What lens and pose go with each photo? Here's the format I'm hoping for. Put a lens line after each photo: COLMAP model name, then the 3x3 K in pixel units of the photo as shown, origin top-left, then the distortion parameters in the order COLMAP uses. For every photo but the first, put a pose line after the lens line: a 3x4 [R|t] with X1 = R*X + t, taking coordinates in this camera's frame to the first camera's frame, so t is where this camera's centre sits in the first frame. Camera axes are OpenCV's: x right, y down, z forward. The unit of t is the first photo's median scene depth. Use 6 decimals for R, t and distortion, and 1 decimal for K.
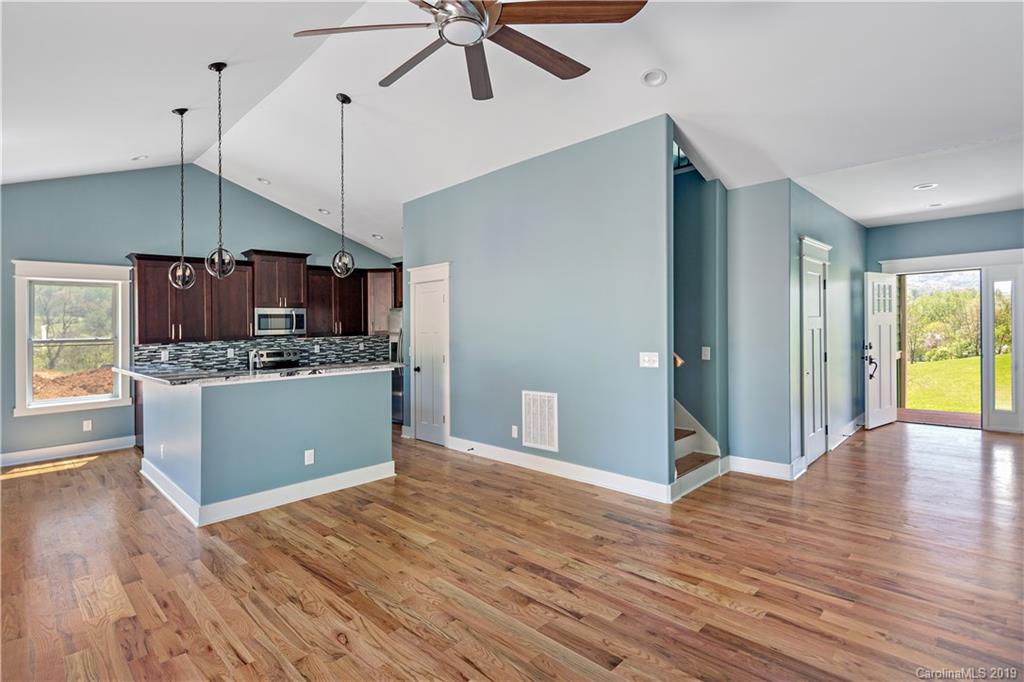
lens RADIAL K [[490.8, 0, 499.8], [0, 490.8, 311.4], [0, 0, 1]] dist [0.002341, 0.000486]
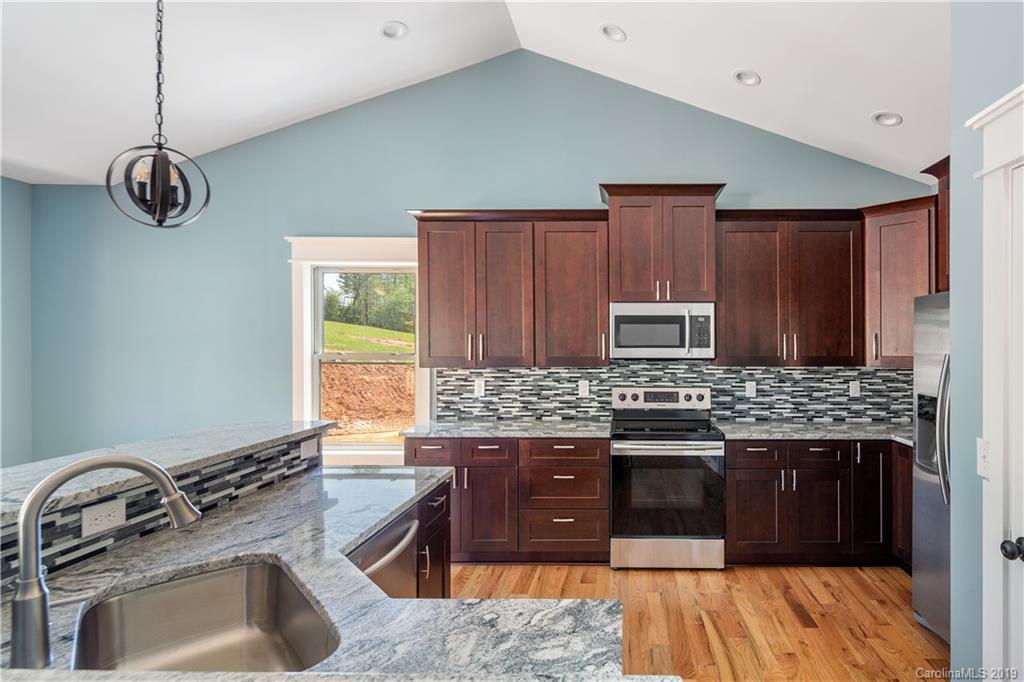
lens RADIAL K [[522.2, 0, 626.0], [0, 522.2, 337.8], [0, 0, 1]] dist [0.000673, -0.000099]
pose [[0.700999, 0.018127, -0.712932, -0.116544], [0.002943, 0.999595, 0.028309, 0.014102], [0.713157, -0.021942, 0.700661, 0.679055]]
